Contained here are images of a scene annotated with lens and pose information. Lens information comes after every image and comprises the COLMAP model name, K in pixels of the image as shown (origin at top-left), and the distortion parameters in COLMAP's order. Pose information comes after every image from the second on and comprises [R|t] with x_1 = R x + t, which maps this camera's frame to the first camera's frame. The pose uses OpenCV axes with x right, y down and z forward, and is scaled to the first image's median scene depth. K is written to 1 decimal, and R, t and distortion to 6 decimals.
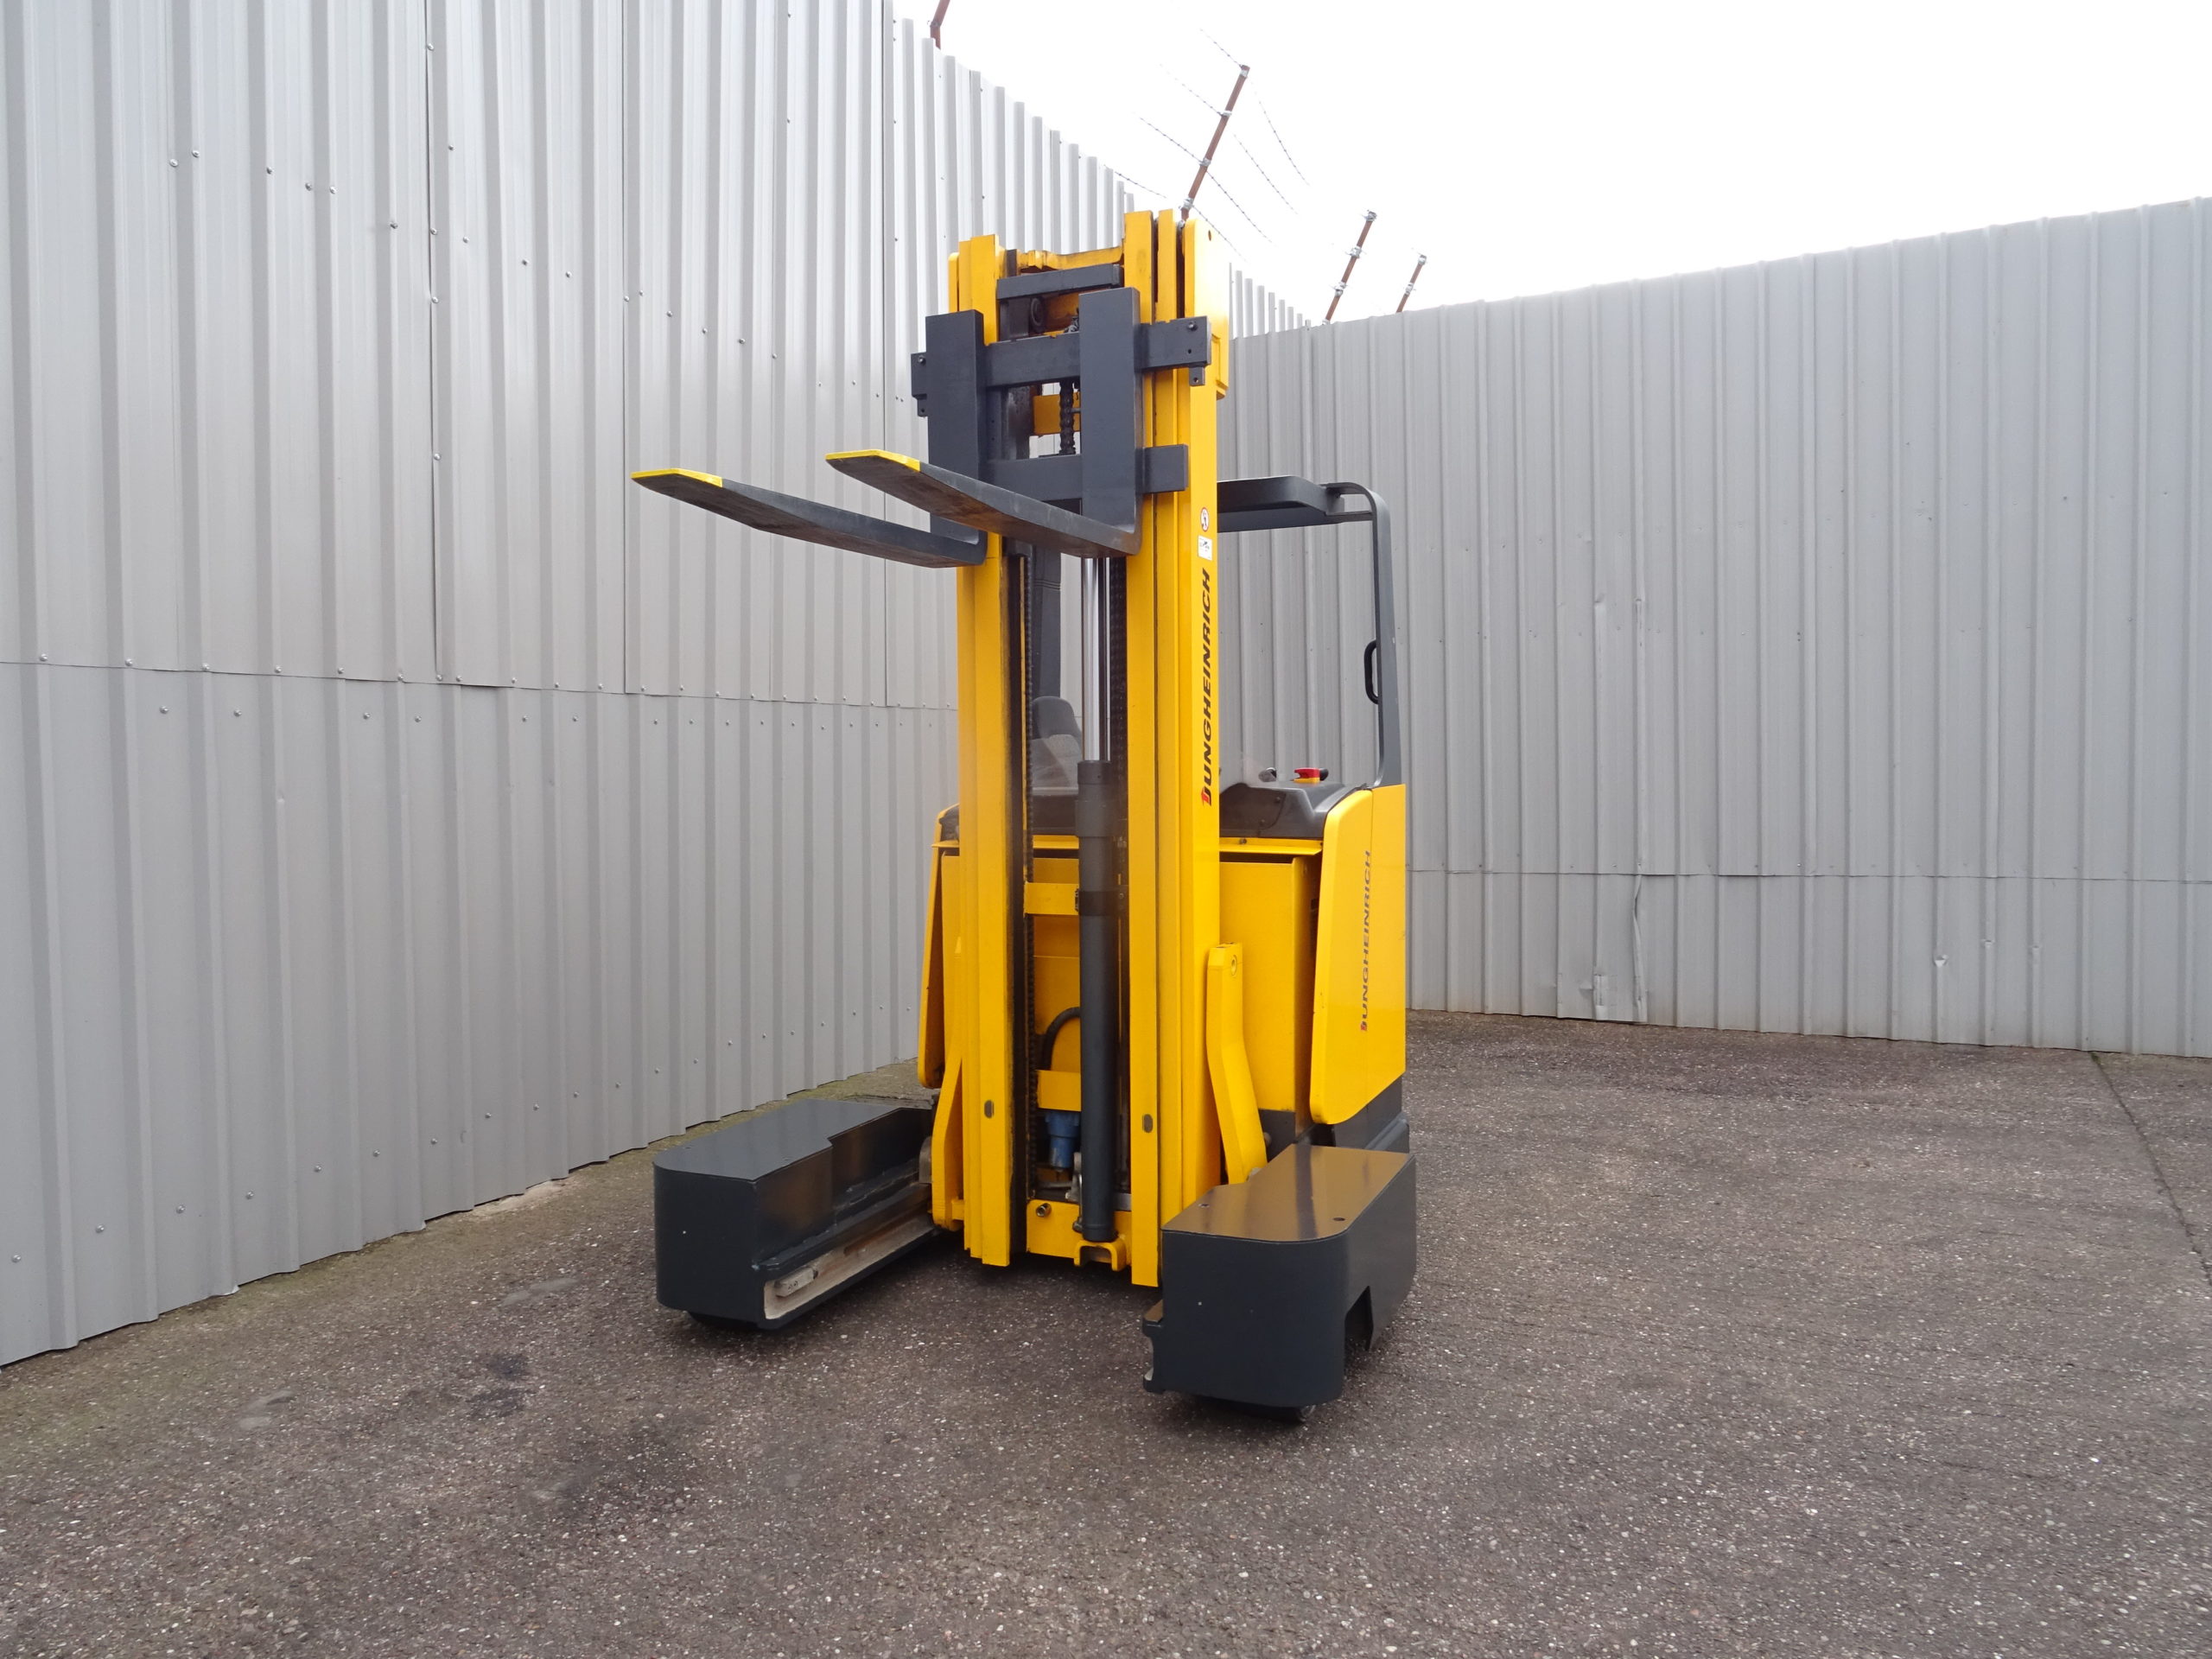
lens RADIAL K [[1596.3, 0, 1106.0], [0, 1596.3, 829.5], [0, 0, 1]] dist [0.003867, -0.007906]
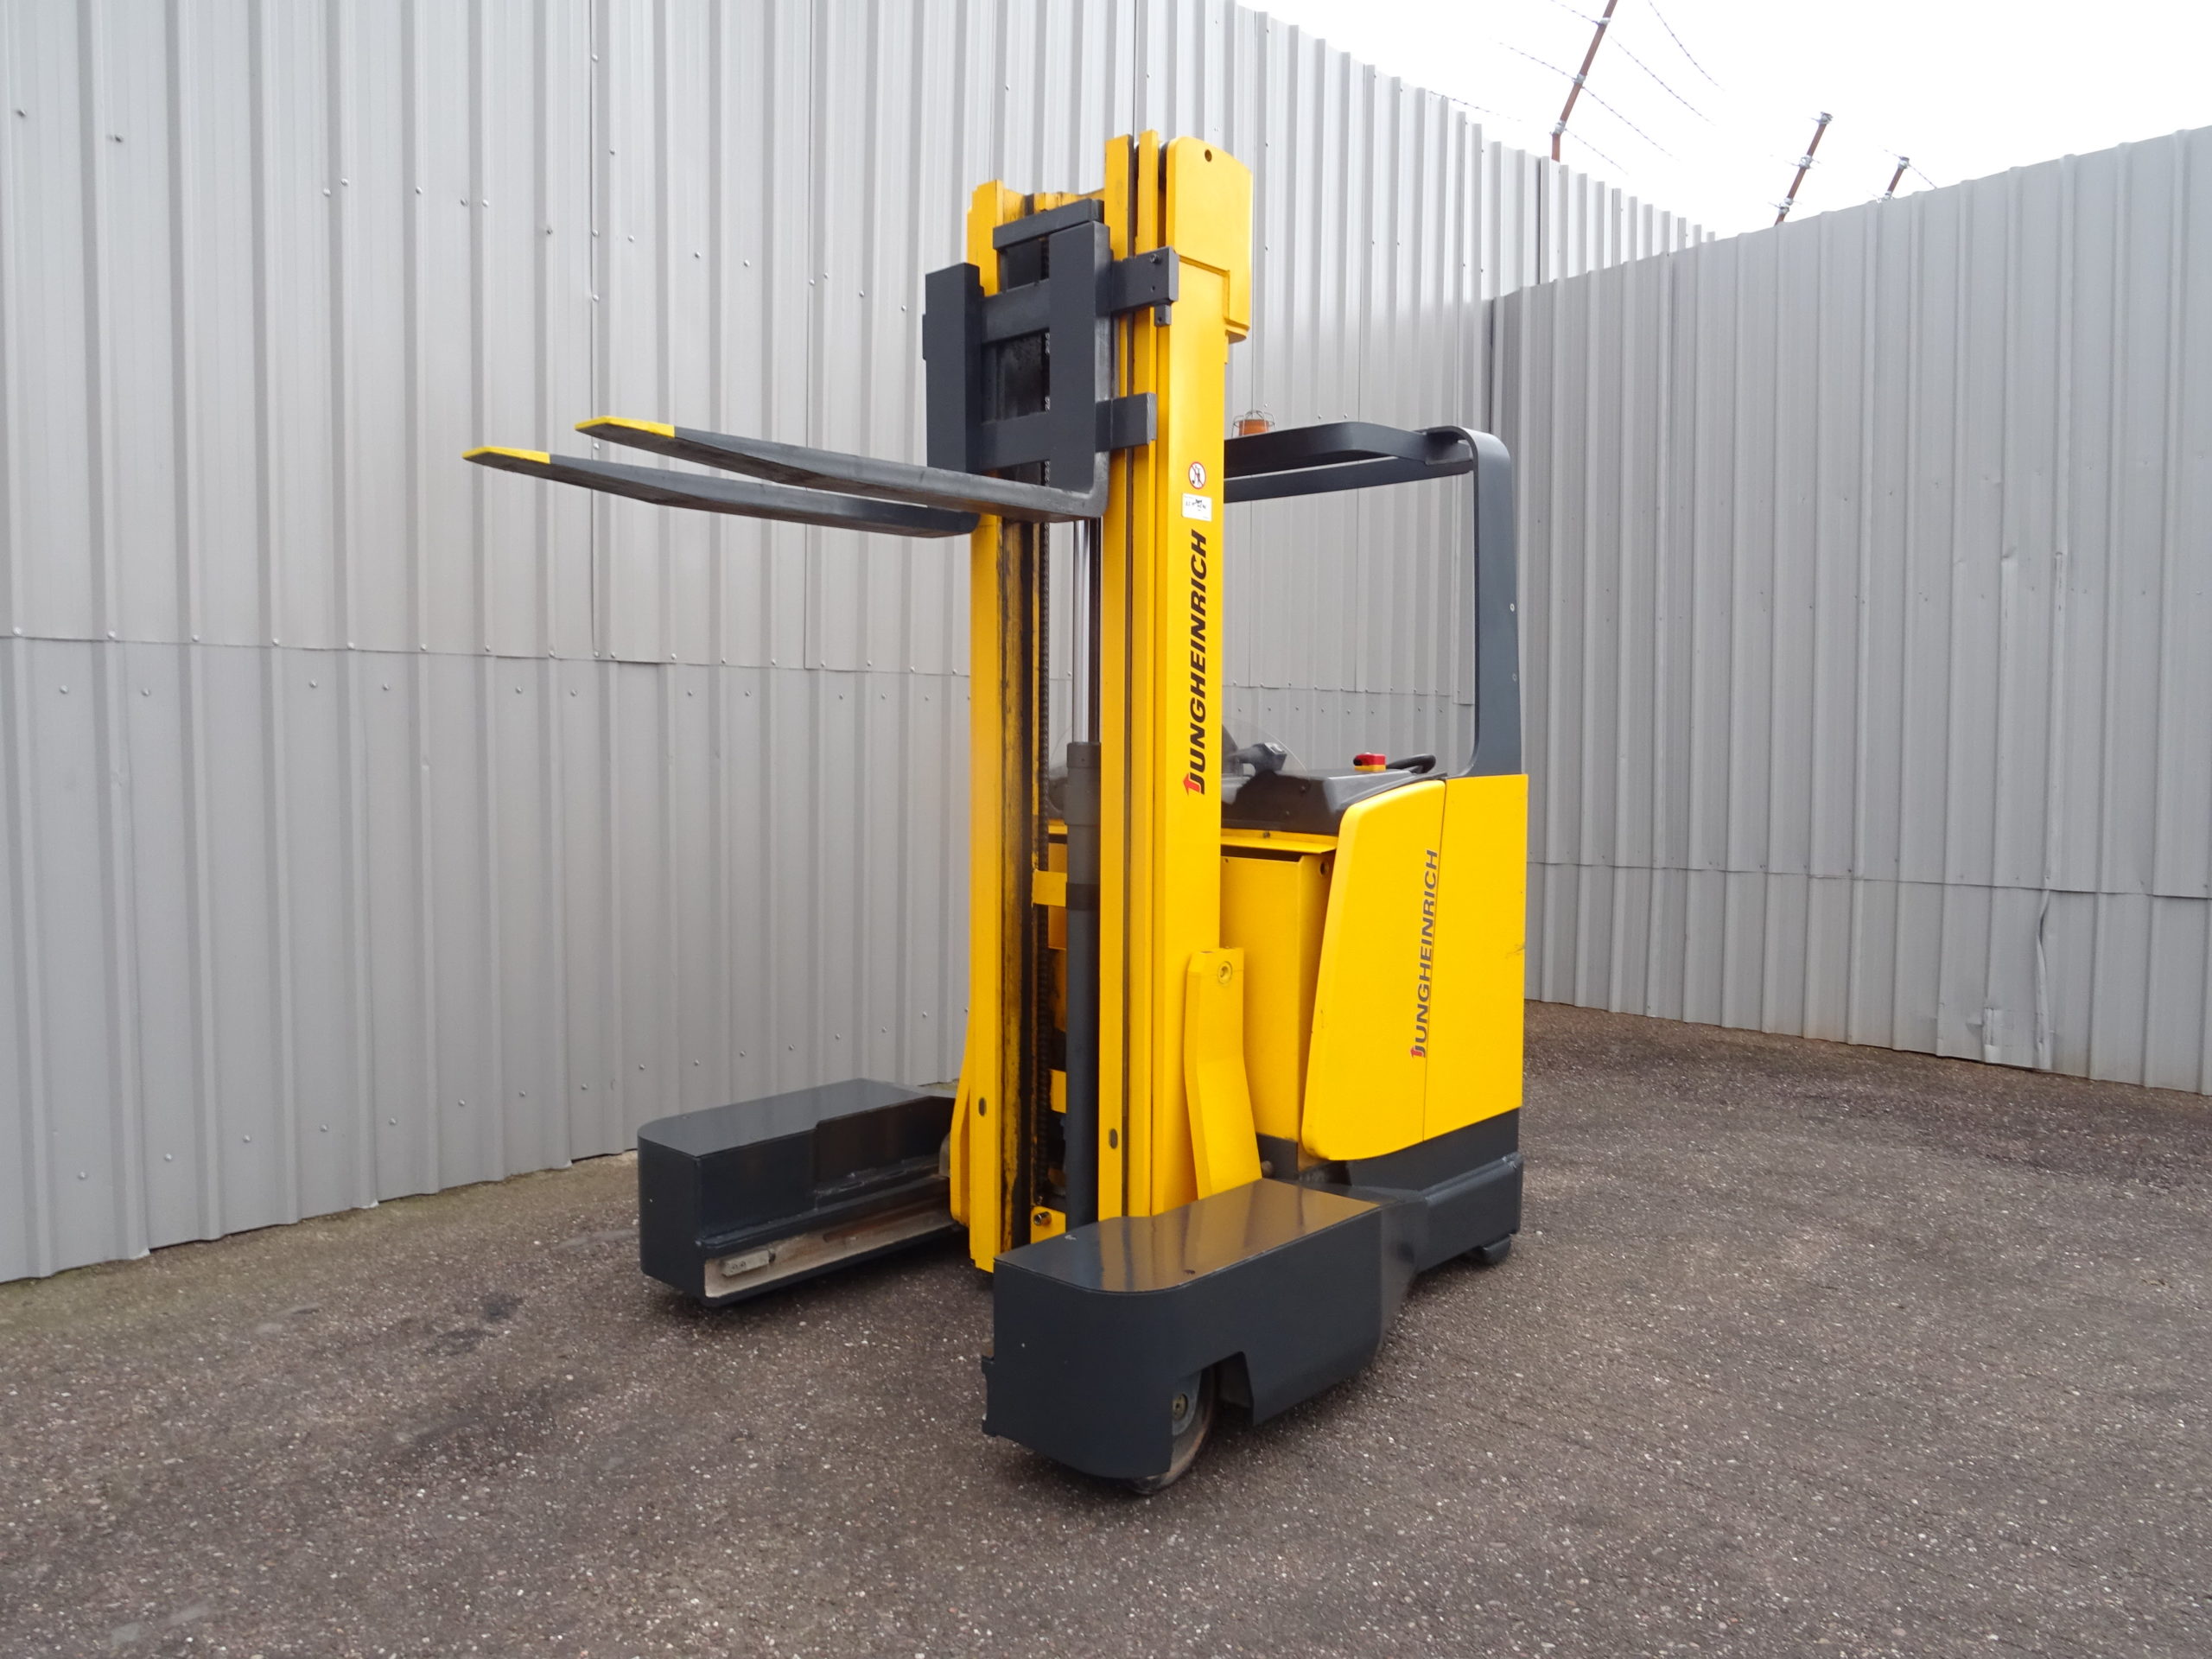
lens RADIAL K [[1596.3, 0, 1106.0], [0, 1596.3, 829.5], [0, 0, 1]] dist [0.003867, -0.007906]
pose [[0.939513, 0.033726, -0.340847, 0.316680], [-0.028233, 0.999379, 0.021065, -0.012323], [0.341346, -0.010167, 0.939883, 0.132613]]
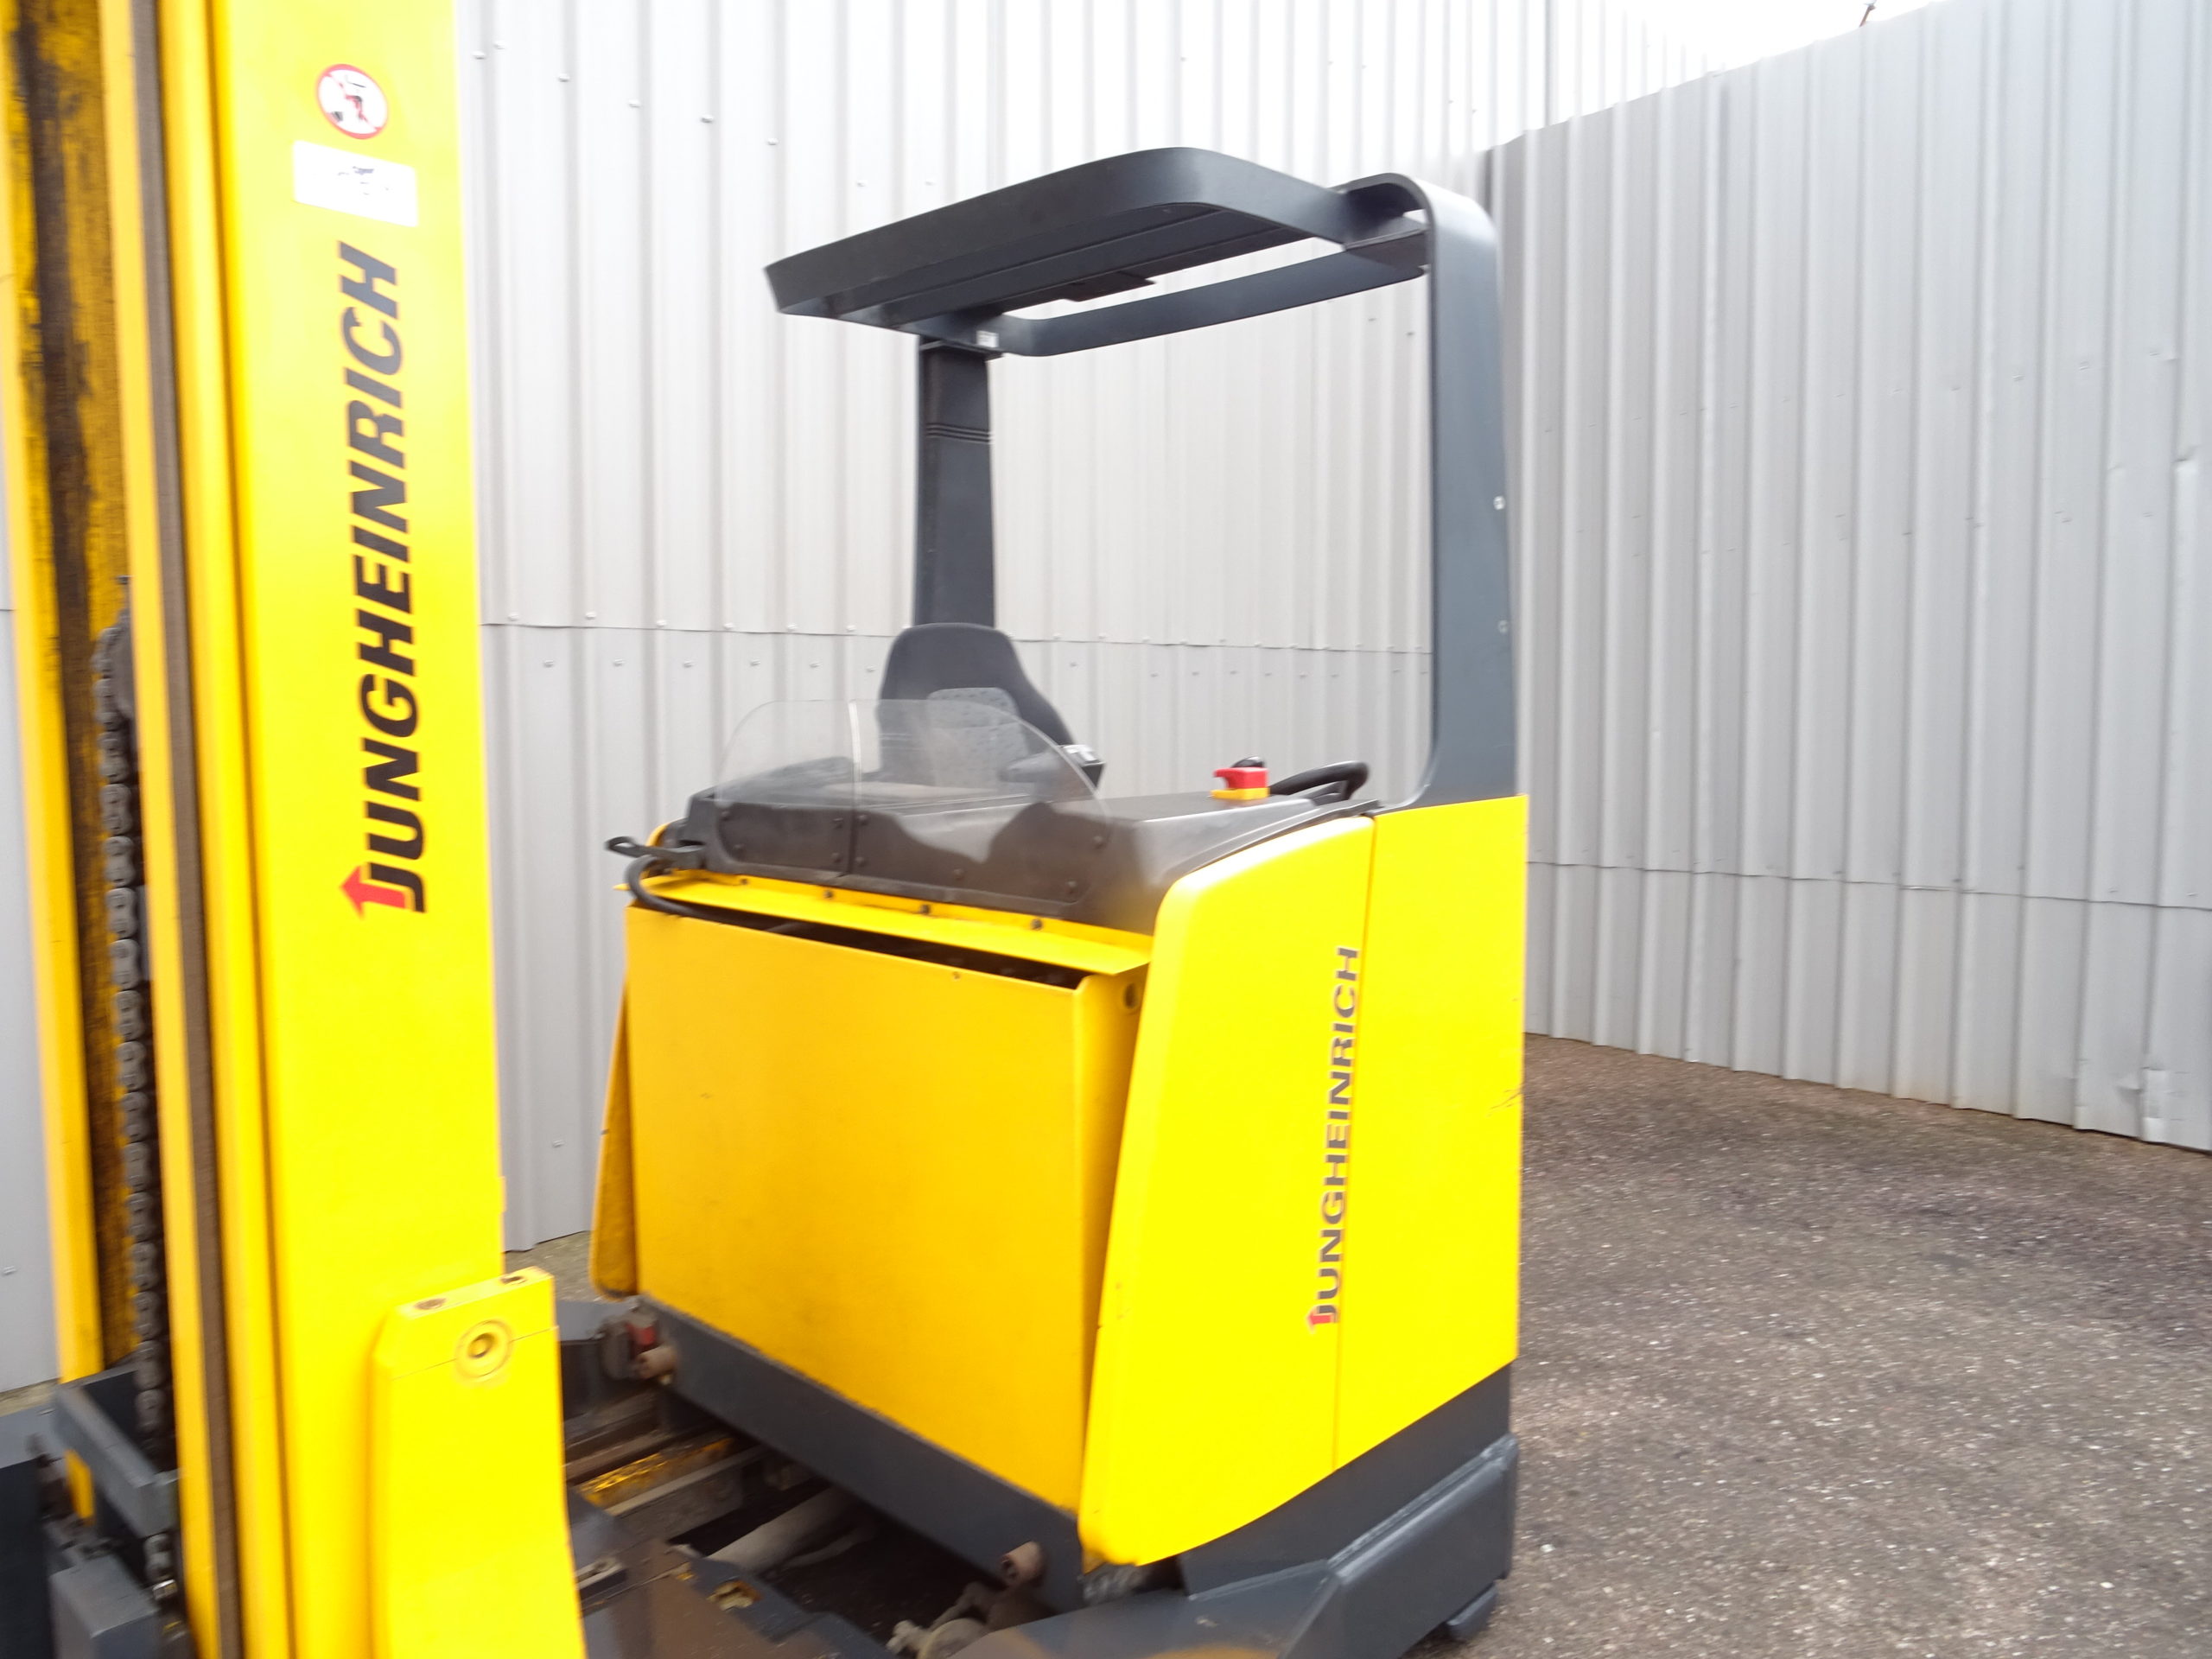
lens RADIAL K [[1585.2, 0, 1106.0], [0, 1585.2, 829.5], [0, 0, 1]] dist [-0.004304, -0.003240]
pose [[0.936983, 0.036654, -0.347447, 0.278935], [-0.020918, 0.998583, 0.048936, -0.046343], [0.348749, -0.038584, 0.936422, 0.582615]]
